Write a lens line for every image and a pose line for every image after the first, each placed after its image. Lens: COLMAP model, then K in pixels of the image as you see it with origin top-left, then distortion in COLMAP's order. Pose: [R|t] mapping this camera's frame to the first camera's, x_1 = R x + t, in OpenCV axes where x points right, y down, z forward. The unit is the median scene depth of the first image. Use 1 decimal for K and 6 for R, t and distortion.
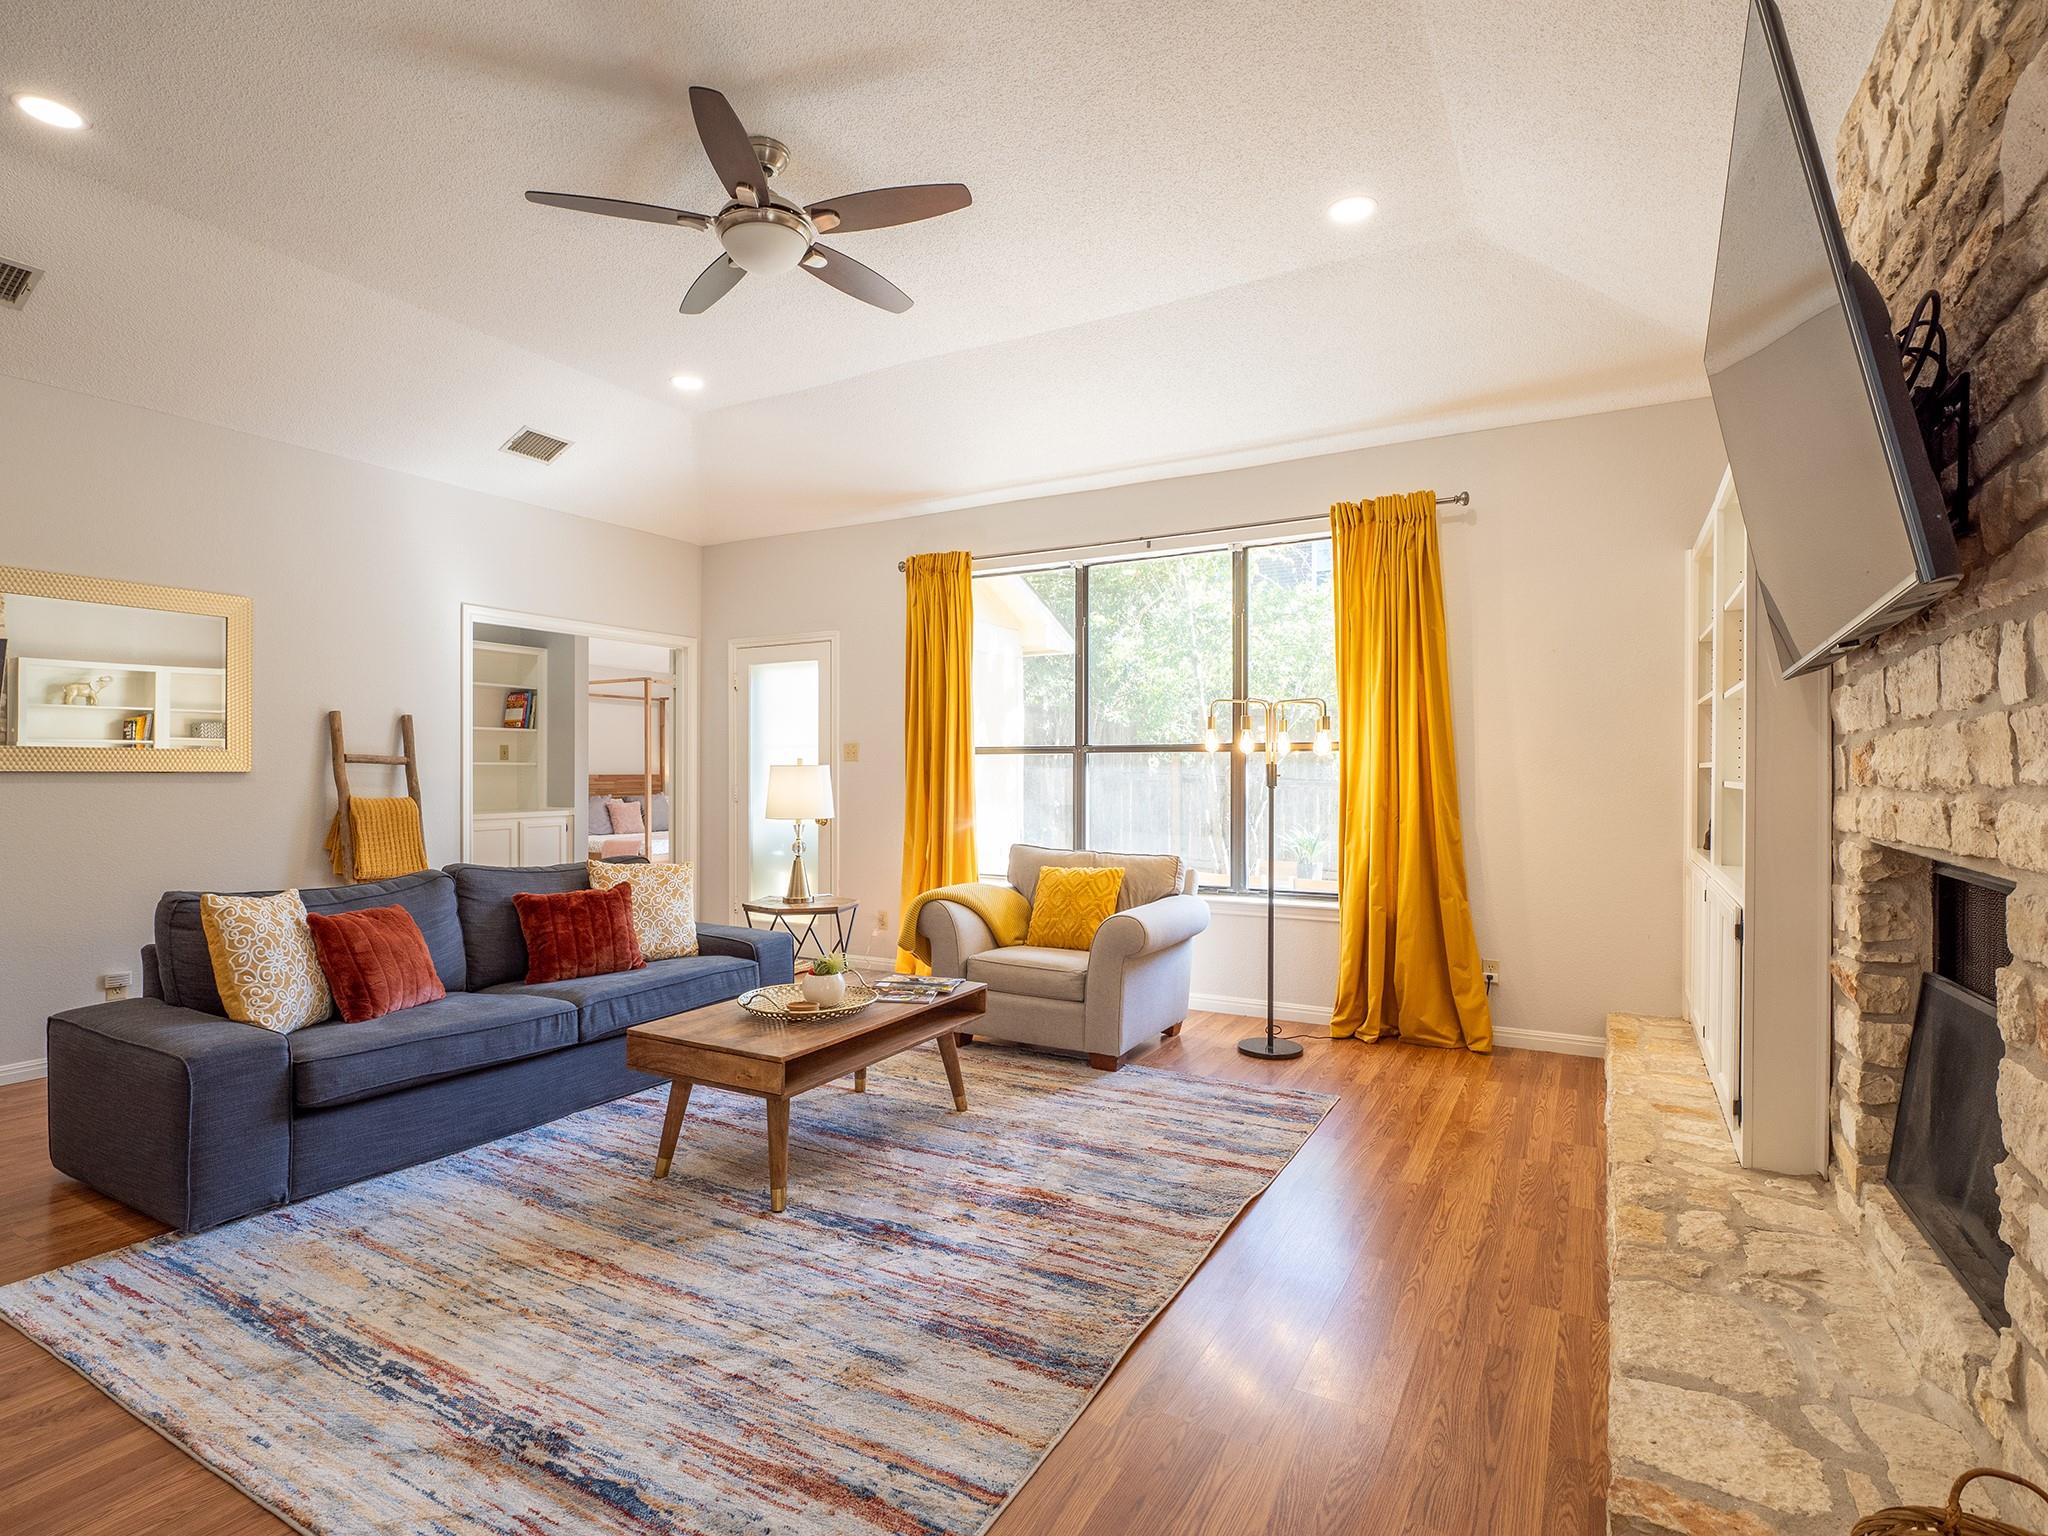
lens RADIAL K [[1039.4, 0, 1022.5], [0, 1039.4, 772.9], [0, 0, 1]] dist [-0.002718, -0.000257]
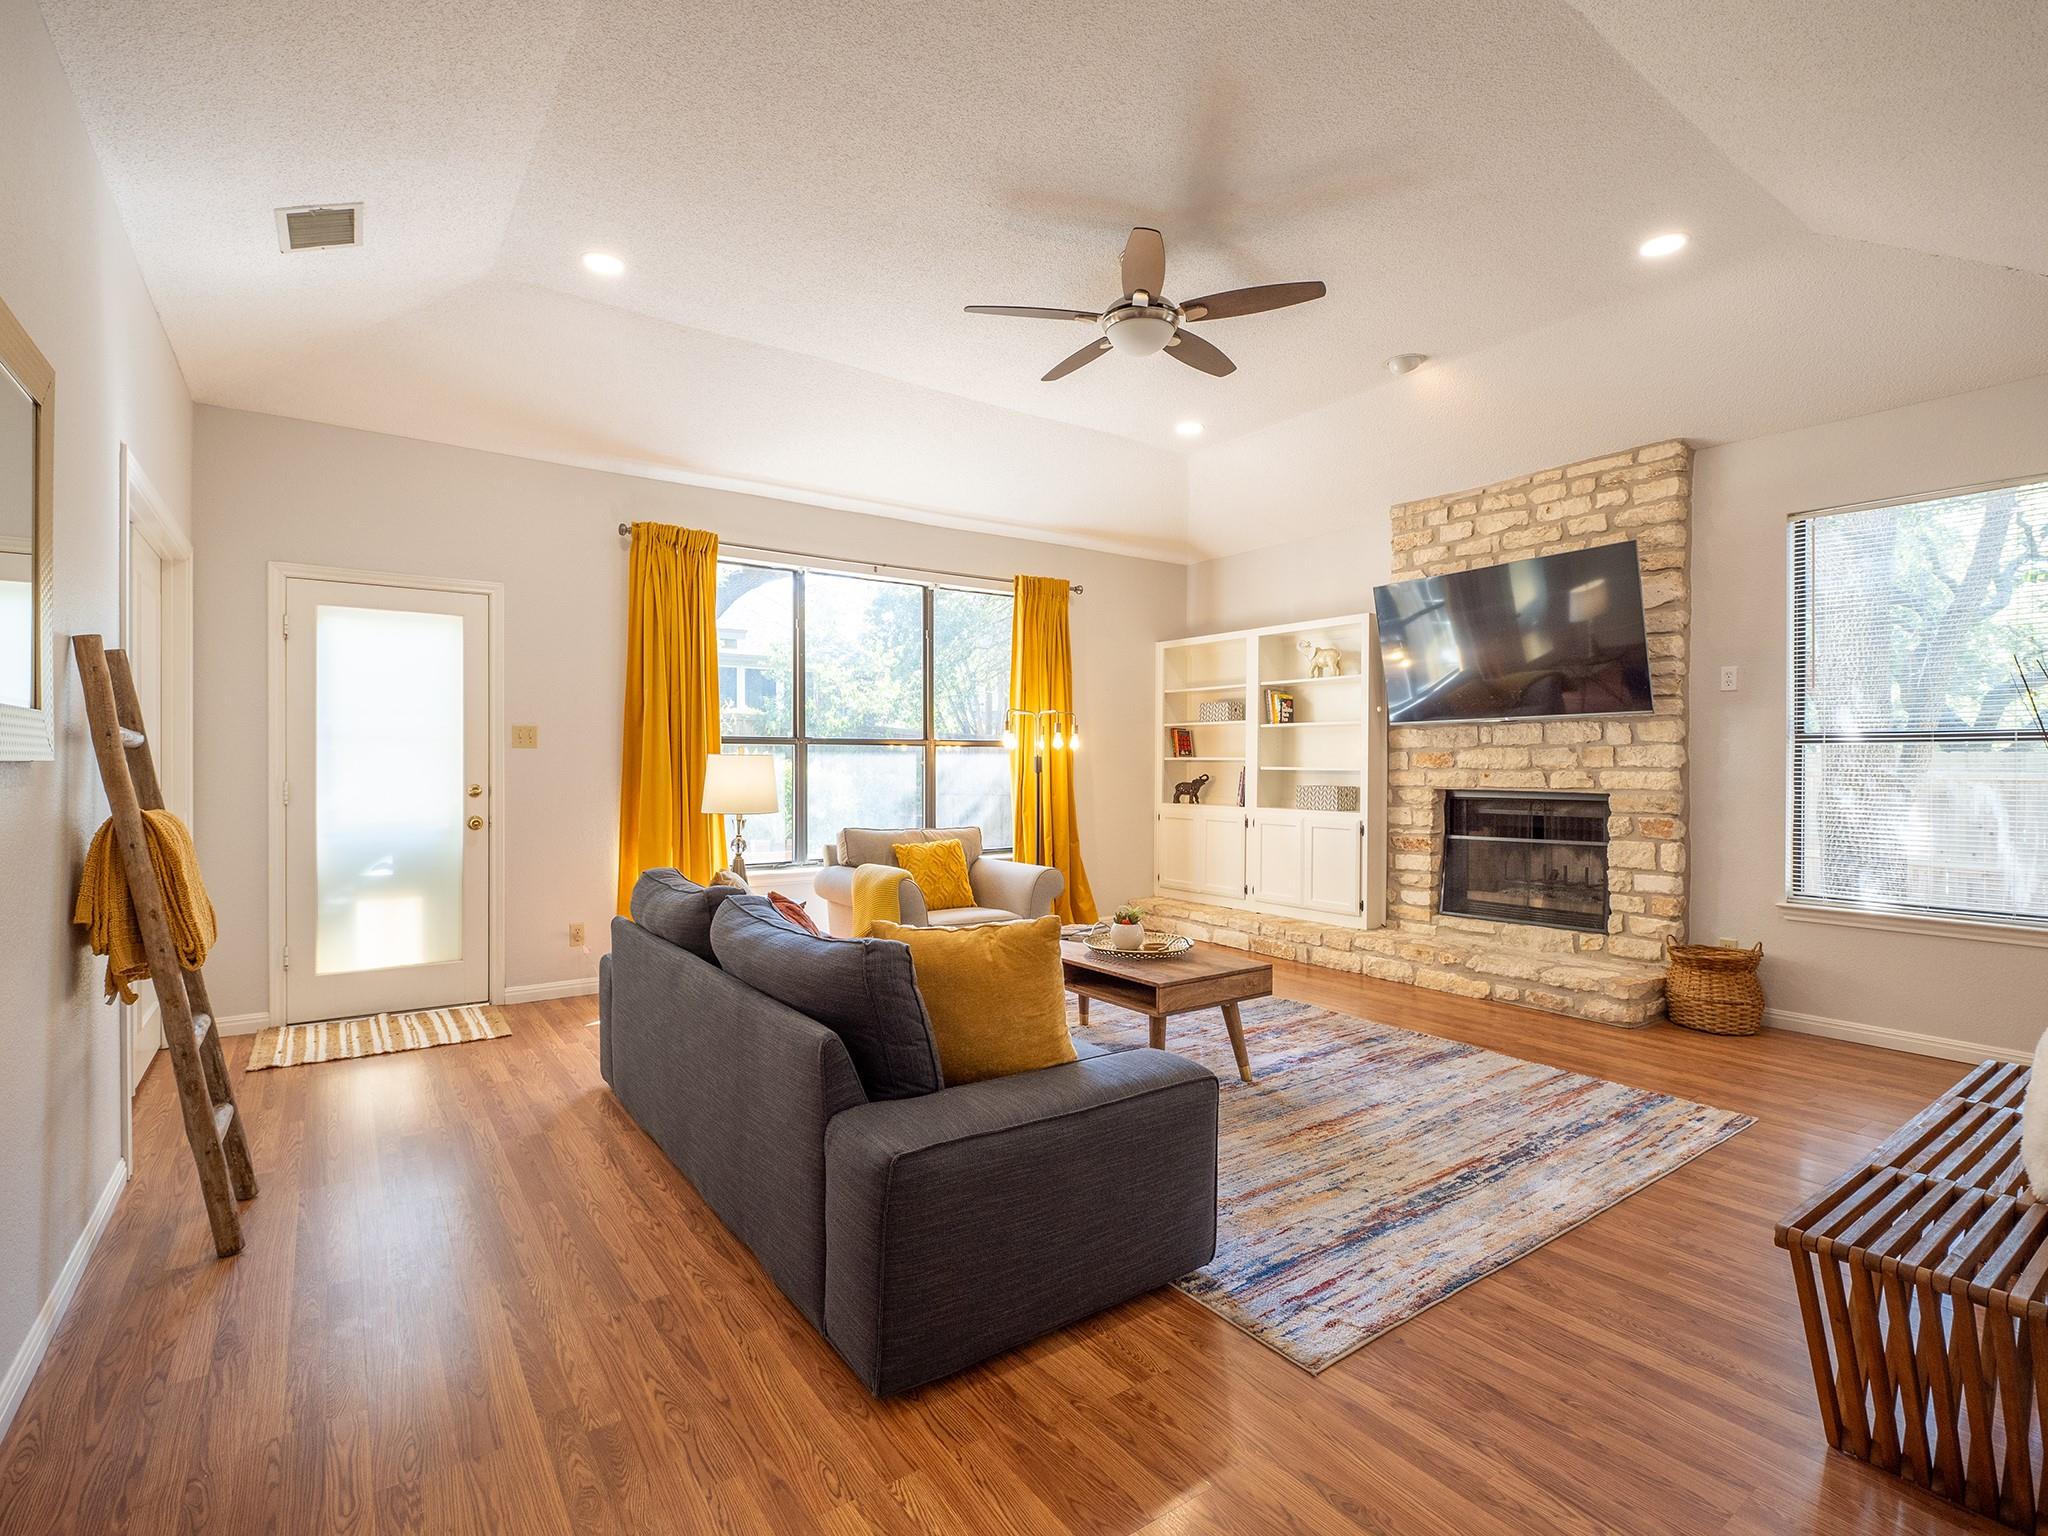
lens RADIAL K [[964.1, 0, 1024.0], [0, 964.1, 763.2], [0, 0, 1]] dist [-0.014522, -0.000190]
pose [[0.422653, 0.000181, 0.906292, -0.896931], [-0.000525, 1.000000, 0.000045, 0.000785], [-0.906291, -0.000494, 0.422653, 0.431523]]
